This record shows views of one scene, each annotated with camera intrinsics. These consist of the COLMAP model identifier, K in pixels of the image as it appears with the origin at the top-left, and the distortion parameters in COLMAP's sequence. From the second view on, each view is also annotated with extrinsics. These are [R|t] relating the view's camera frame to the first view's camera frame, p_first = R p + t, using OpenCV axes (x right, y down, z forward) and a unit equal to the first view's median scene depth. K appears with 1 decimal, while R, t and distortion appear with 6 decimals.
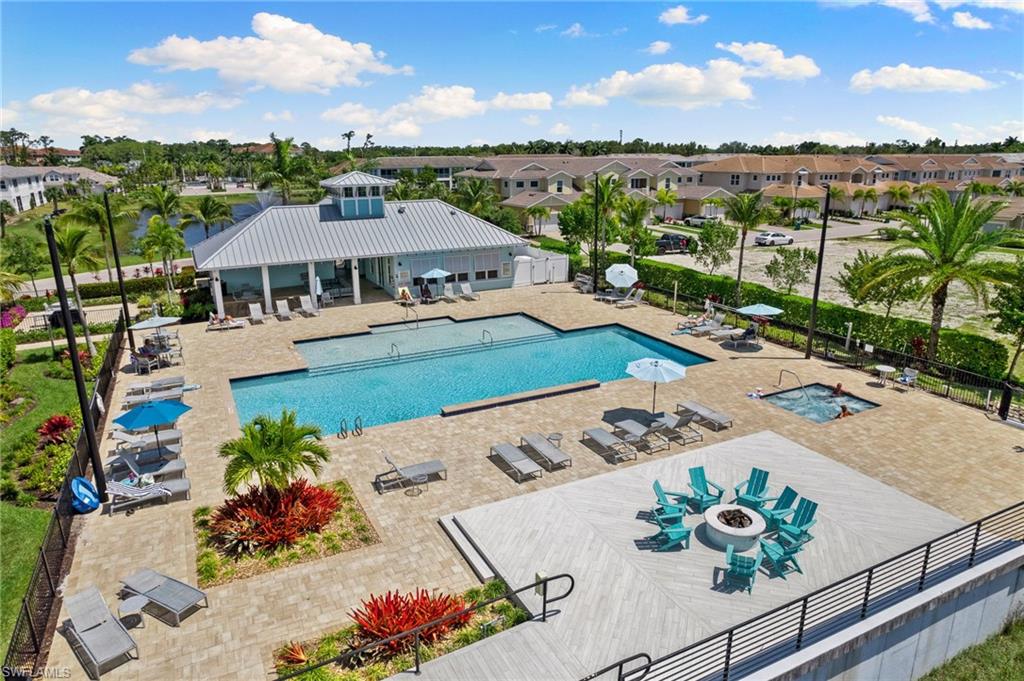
lens RADIAL K [[655.4, 0, 512.0], [0, 655.4, 340.5], [0, 0, 1]] dist [-0.069999, 0.059381]
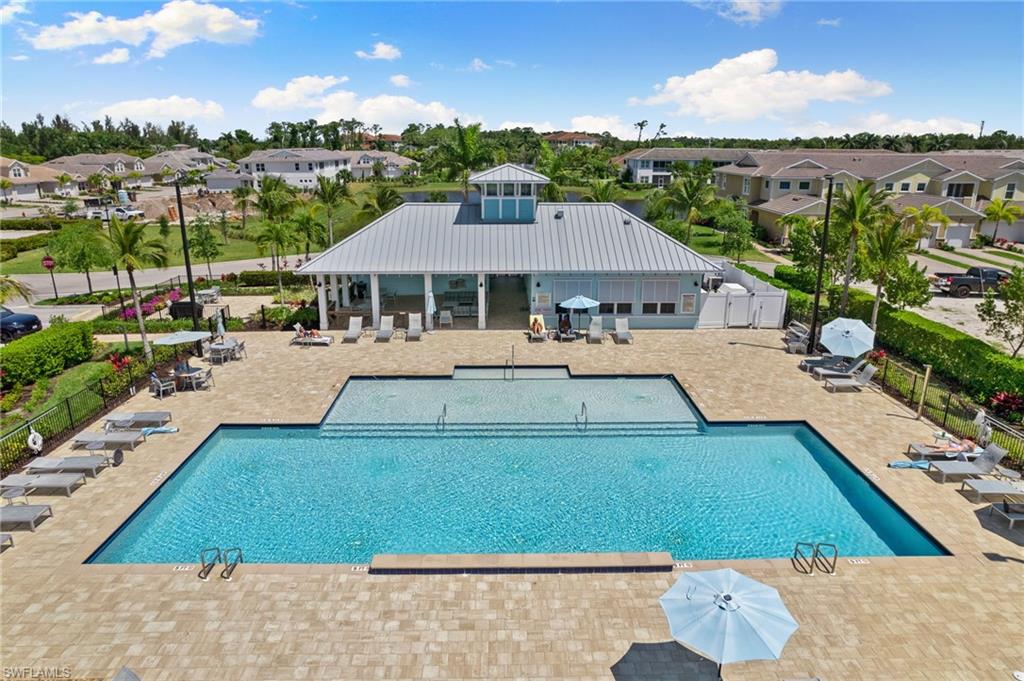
lens RADIAL K [[655.4, 0, 512.0], [0, 655.4, 340.5], [0, 0, 1]] dist [-0.069999, 0.059381]
pose [[0.900173, 0.134294, -0.414312, 0.129617], [-0.128706, 0.990813, 0.041521, -0.077207], [0.416082, 0.015948, 0.909187, 0.268702]]
